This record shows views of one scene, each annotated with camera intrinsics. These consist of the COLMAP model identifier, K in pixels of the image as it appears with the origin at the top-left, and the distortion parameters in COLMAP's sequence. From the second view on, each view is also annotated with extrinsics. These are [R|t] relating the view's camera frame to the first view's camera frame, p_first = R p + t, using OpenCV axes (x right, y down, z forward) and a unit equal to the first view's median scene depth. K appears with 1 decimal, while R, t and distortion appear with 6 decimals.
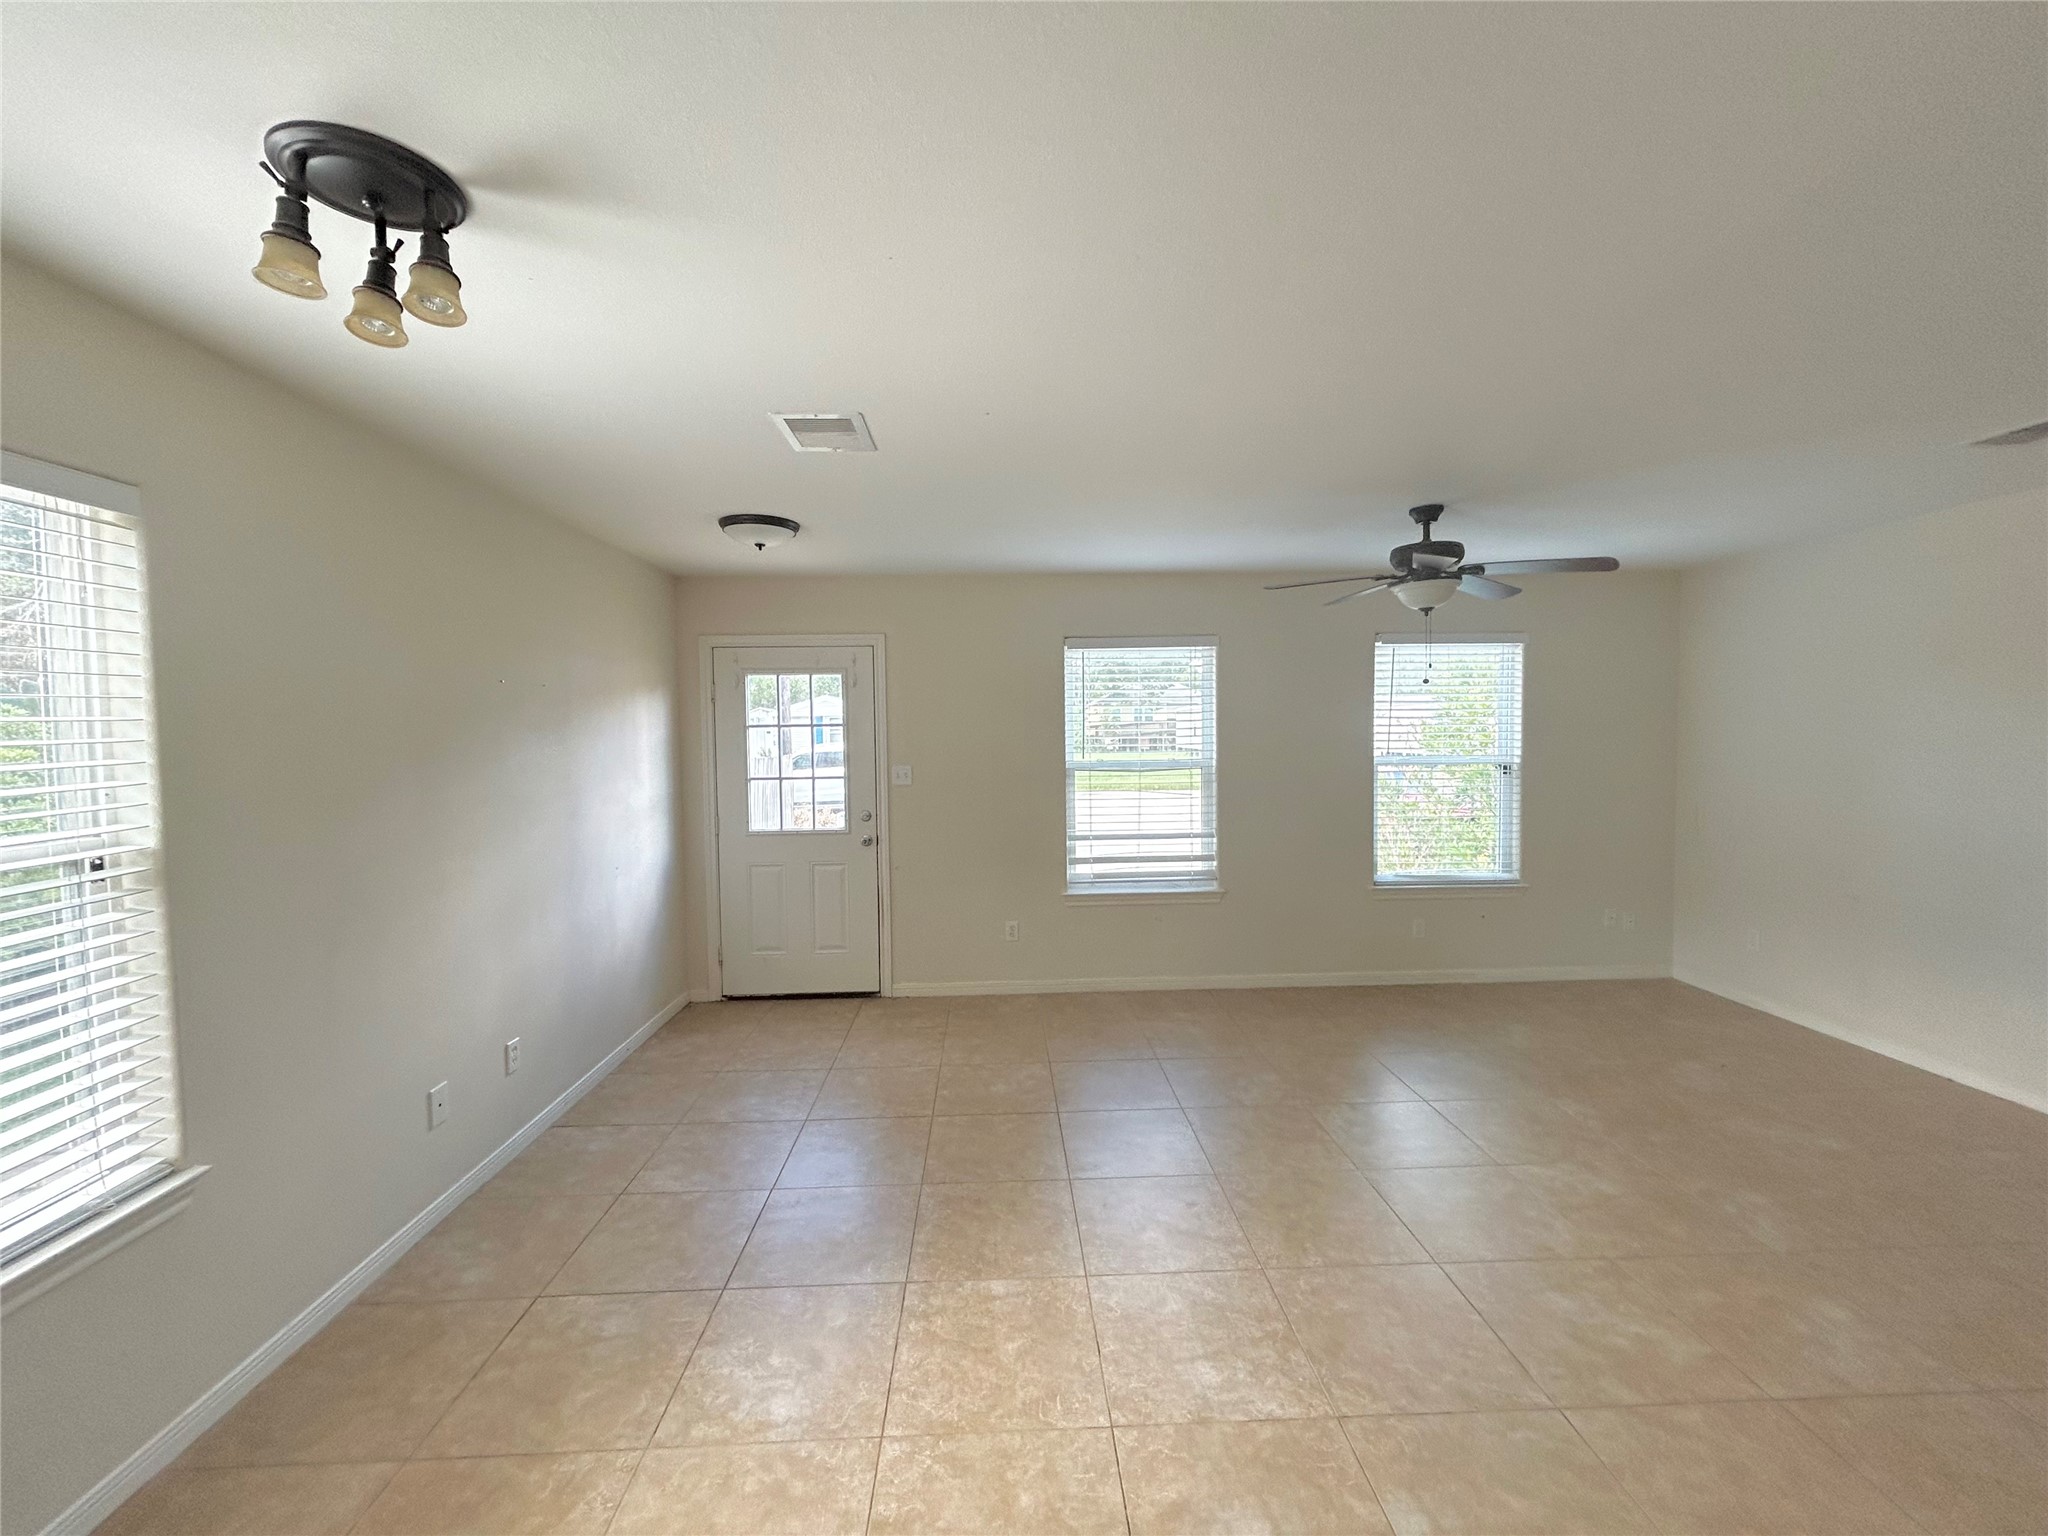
lens RADIAL K [[828.8, 0, 1026.6], [0, 828.8, 764.8], [0, 0, 1]] dist [0.000748, 0.000469]
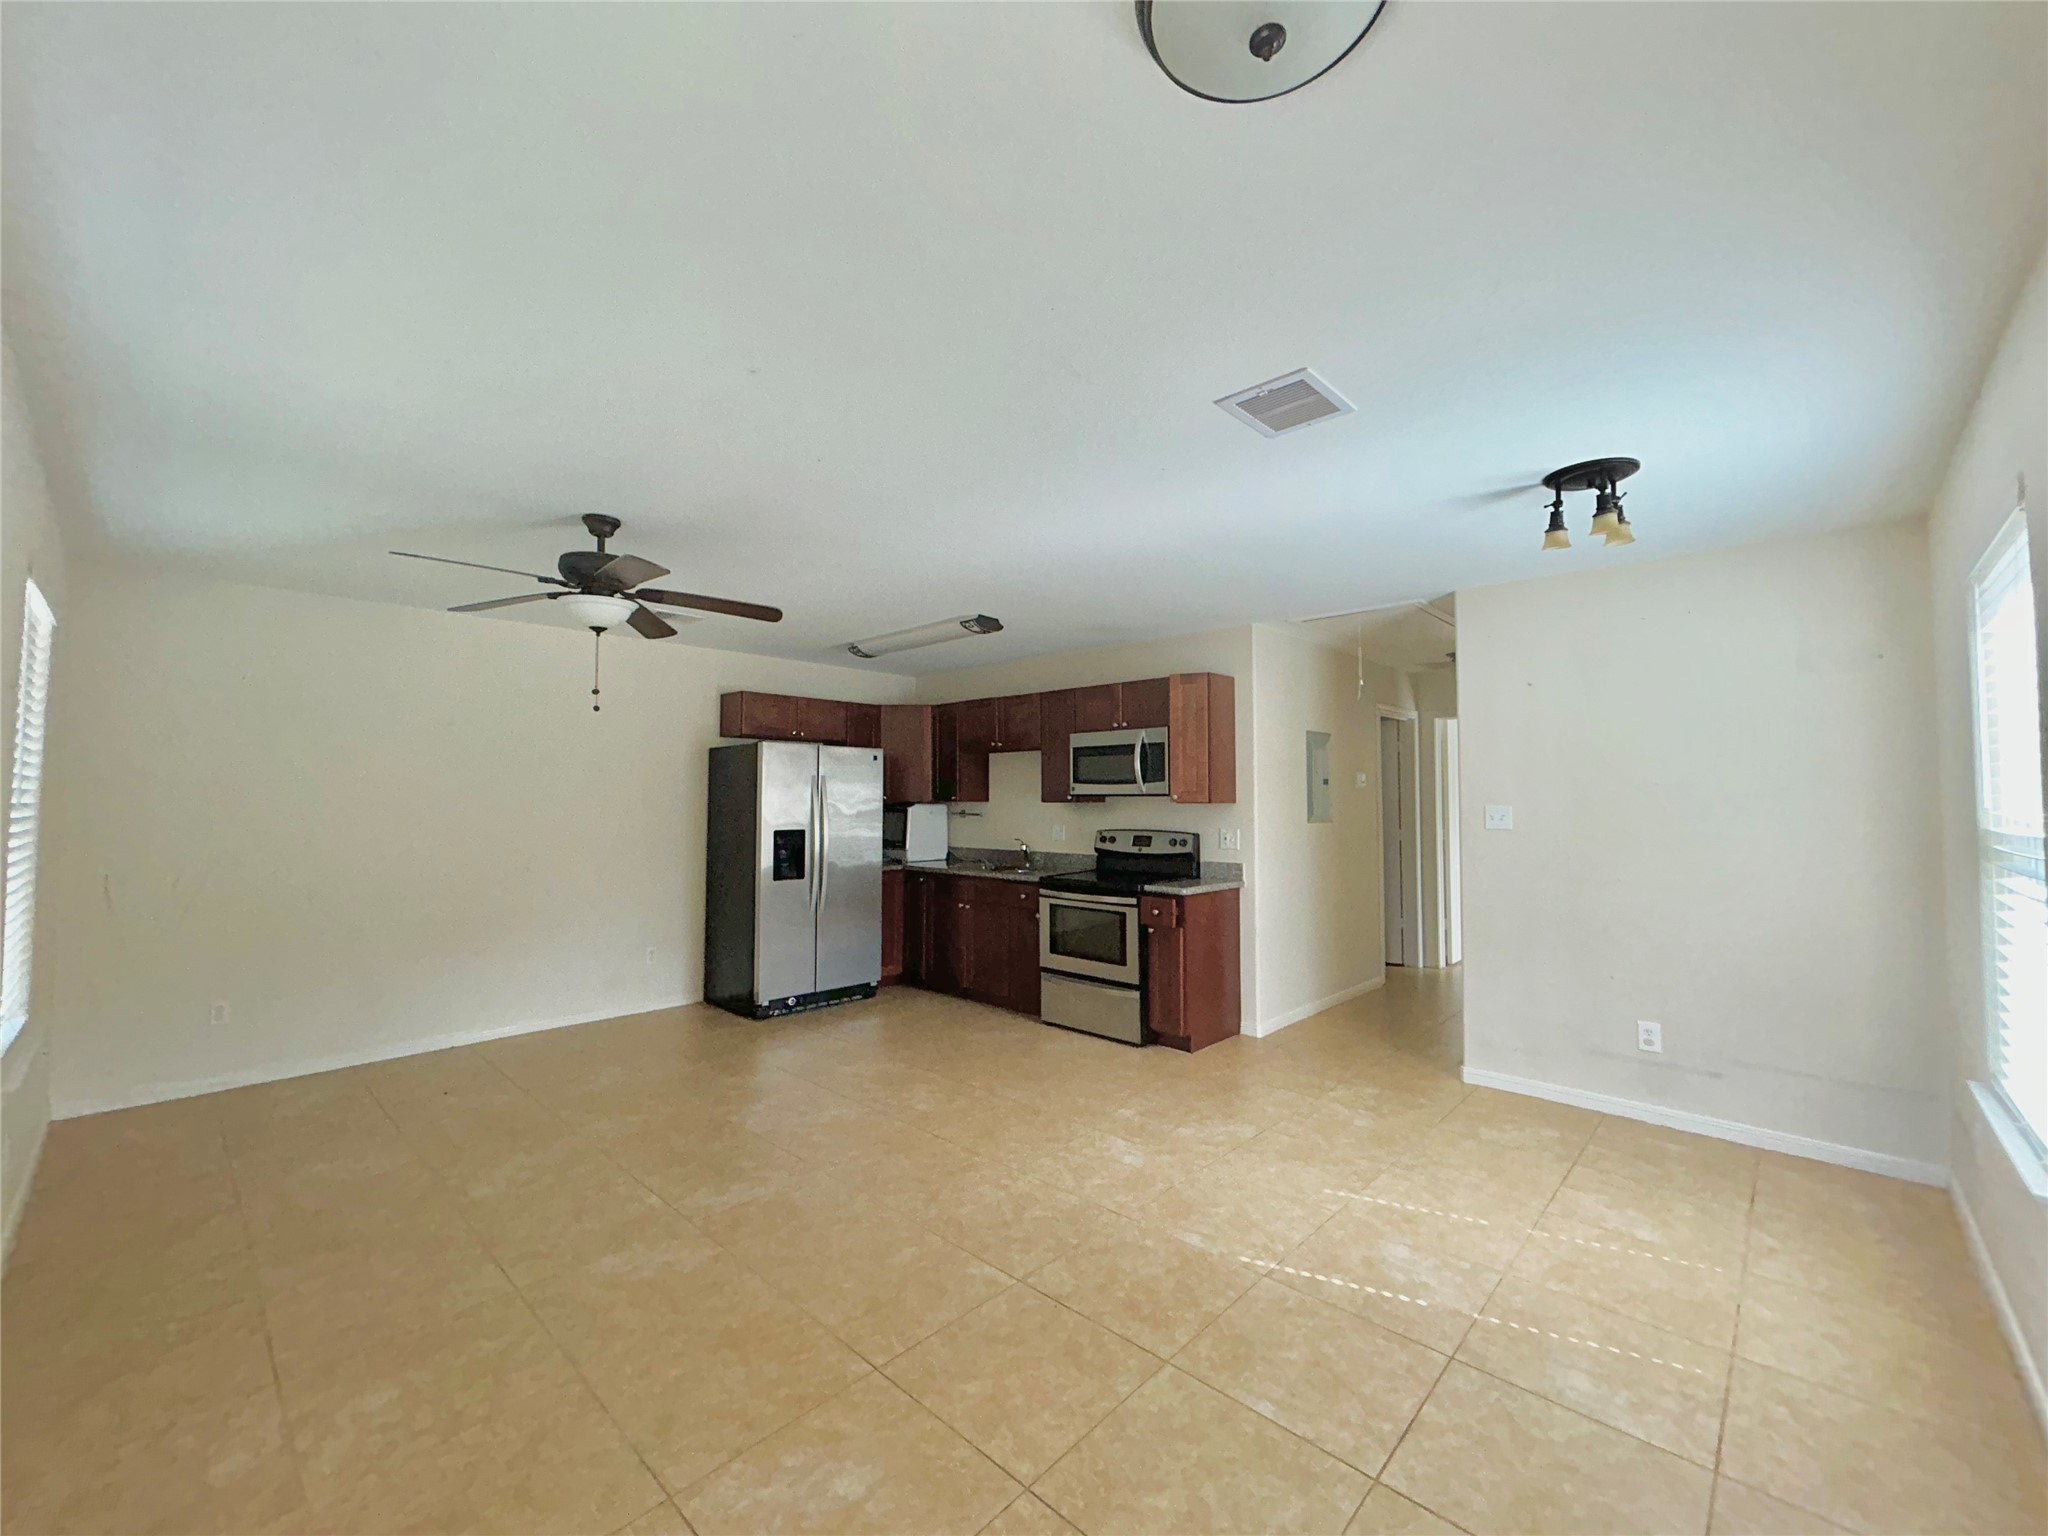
lens RADIAL K [[828.8, 0, 1023.2], [0, 828.8, 762.9], [0, 0, 1]] dist [0.000748, 0.000469]
pose [[-0.699114, 0.041099, 0.713828, -0.780736], [0.038209, 0.999068, -0.020100, -0.011067], [-0.713989, 0.013222, -0.700032, 2.148749]]
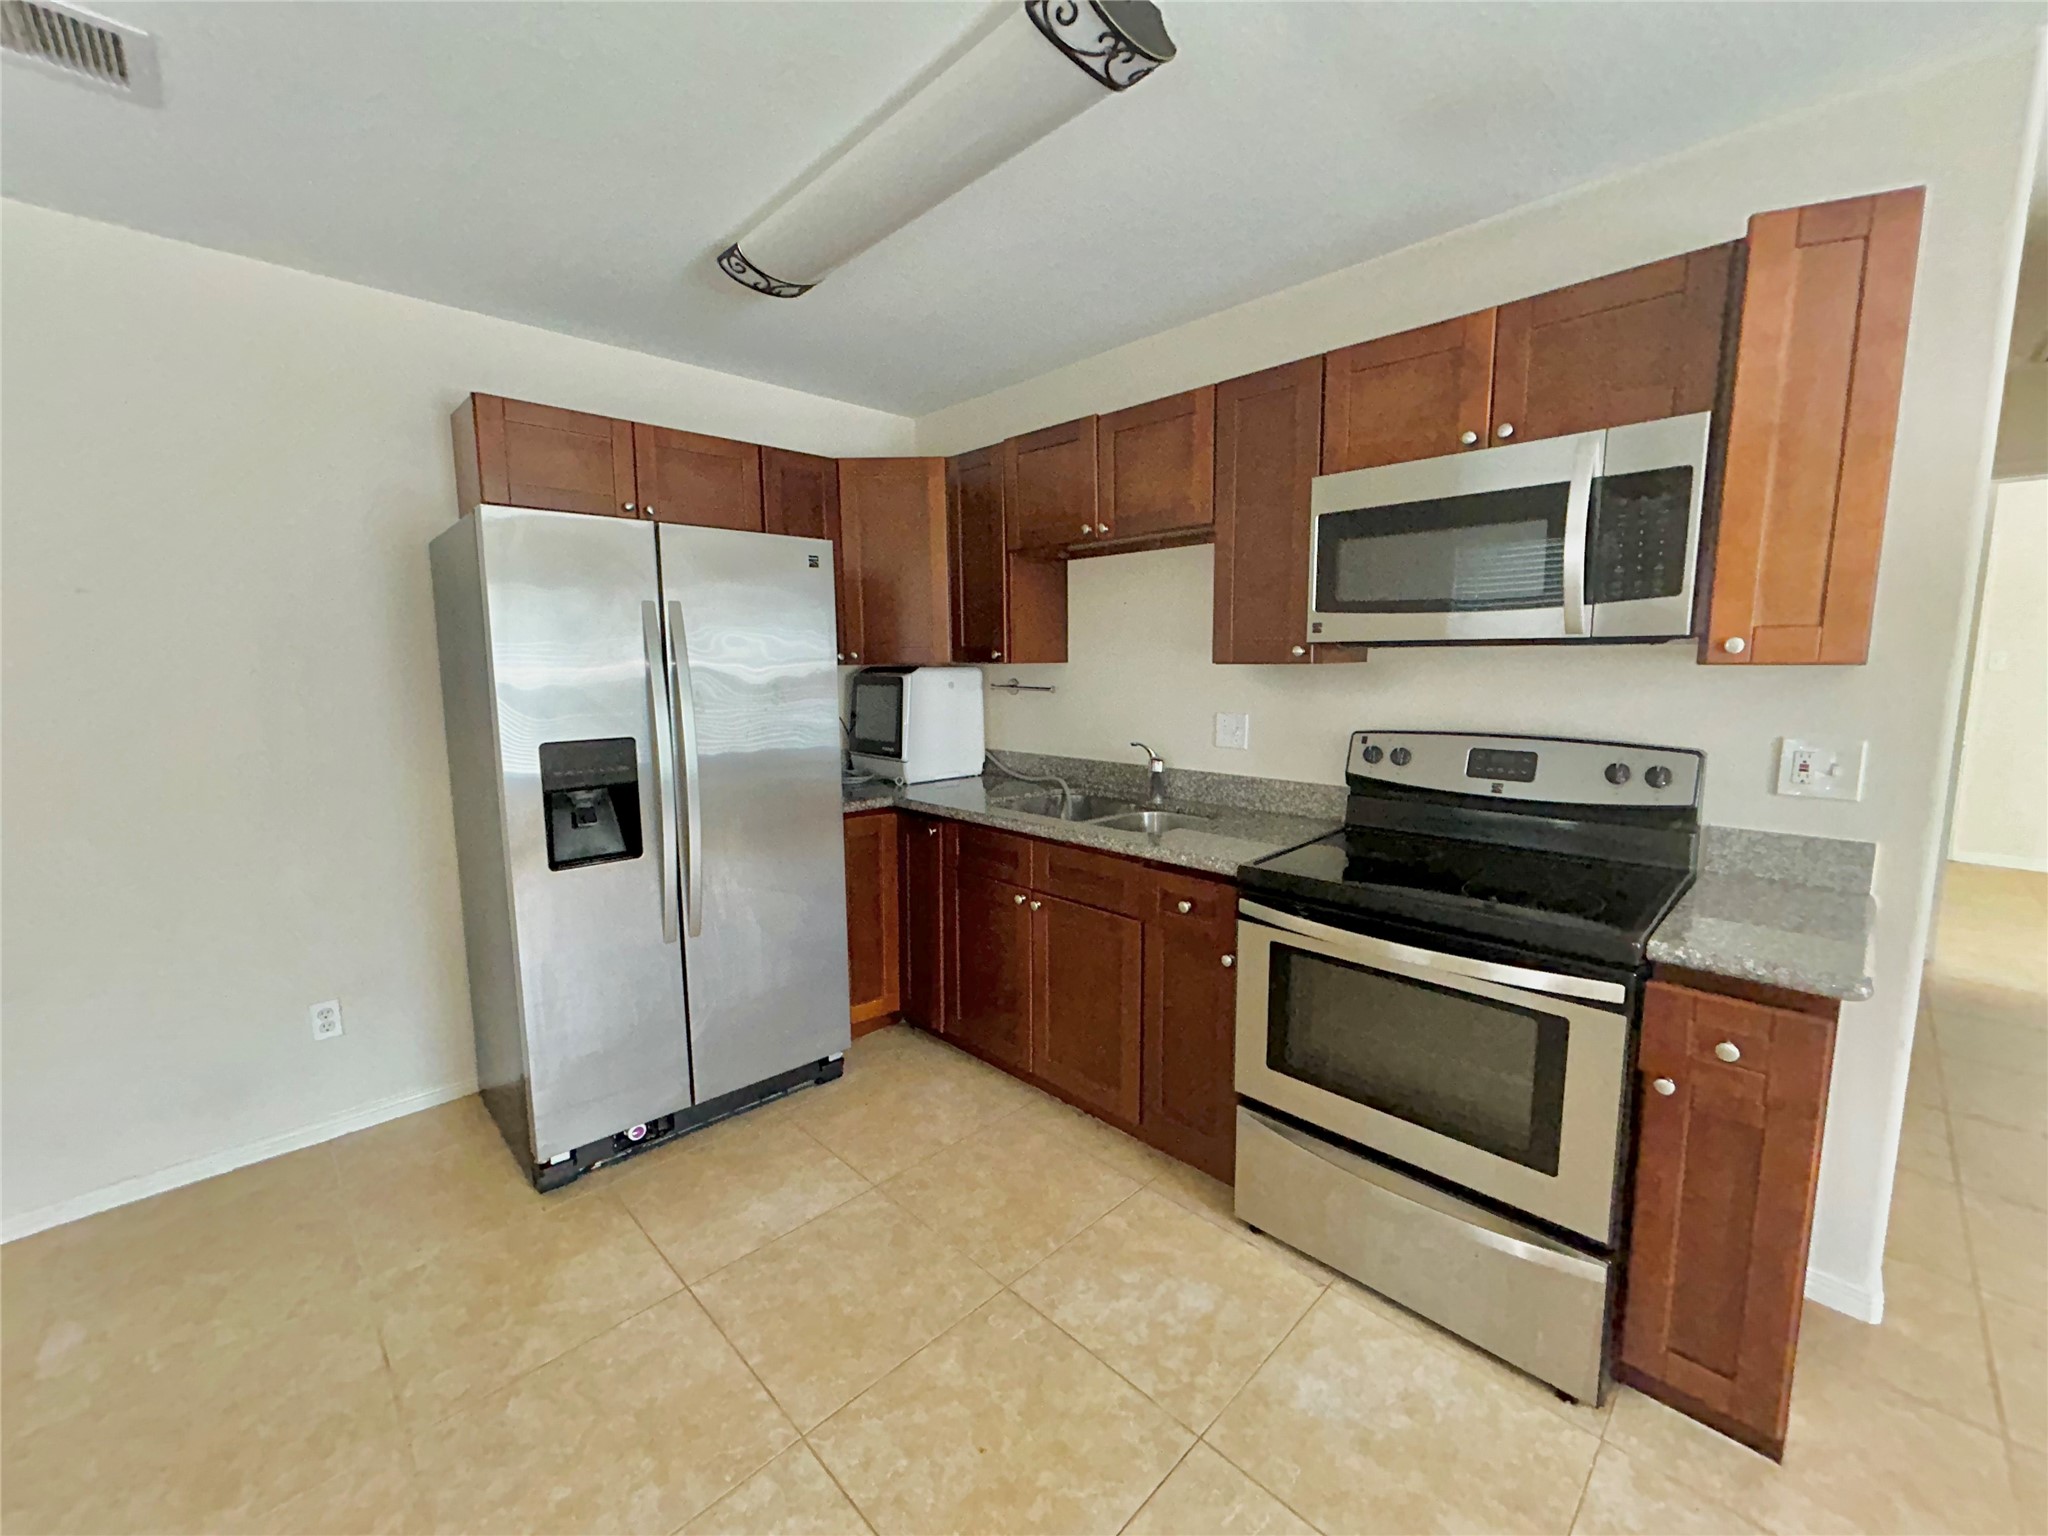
lens RADIAL K [[828.8, 0, 1017.9], [0, 828.8, 762.9], [0, 0, 1]] dist [0.000748, 0.000469]
pose [[-0.670074, -0.079704, 0.738003, 0.443715], [0.047896, 0.987504, 0.150137, 0.017163], [-0.740748, 0.135950, -0.657883, 1.171292]]
